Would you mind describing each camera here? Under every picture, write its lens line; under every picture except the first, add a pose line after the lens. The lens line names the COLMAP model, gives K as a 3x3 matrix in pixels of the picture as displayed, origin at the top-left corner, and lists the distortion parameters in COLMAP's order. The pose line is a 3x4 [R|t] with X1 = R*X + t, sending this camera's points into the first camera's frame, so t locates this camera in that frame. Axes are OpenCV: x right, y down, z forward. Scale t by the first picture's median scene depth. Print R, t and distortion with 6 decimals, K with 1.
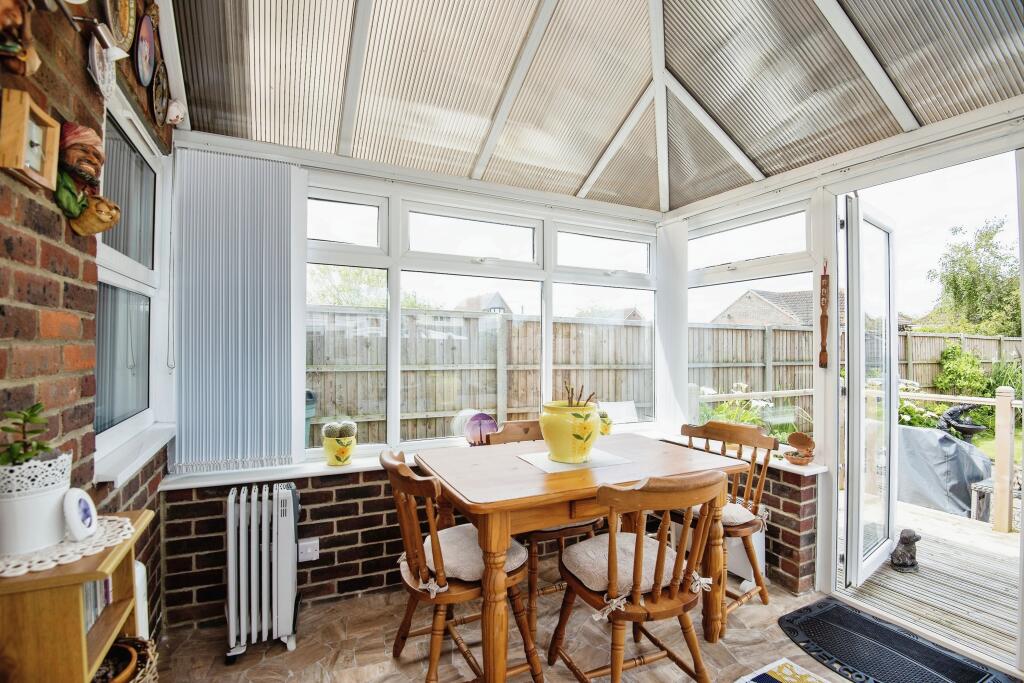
lens RADIAL K [[472.5, 0, 512.0], [0, 472.5, 341.5], [0, 0, 1]] dist [-0.002998, -0.022481]
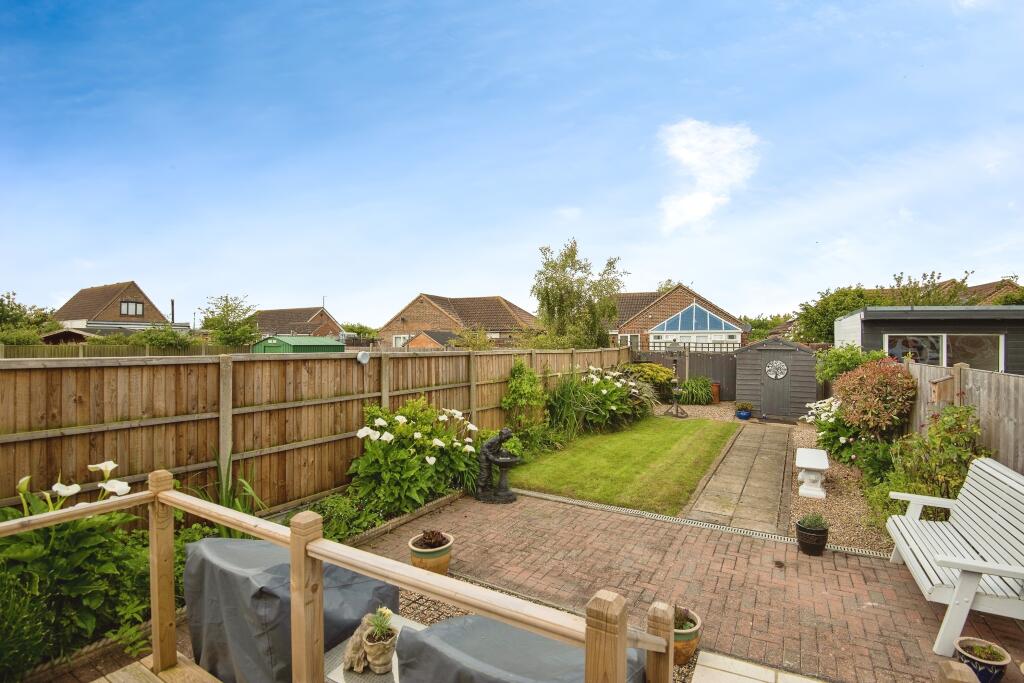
lens RADIAL K [[472.5, 0, 512.0], [0, 472.5, 341.5], [0, 0, 1]] dist [-0.002998, -0.022481]
pose [[0.838816, -0.004824, 0.544394, 0.497853], [0.002668, 0.999985, 0.004750, -0.053535], [-0.544409, -0.002532, 0.838816, 0.204756]]
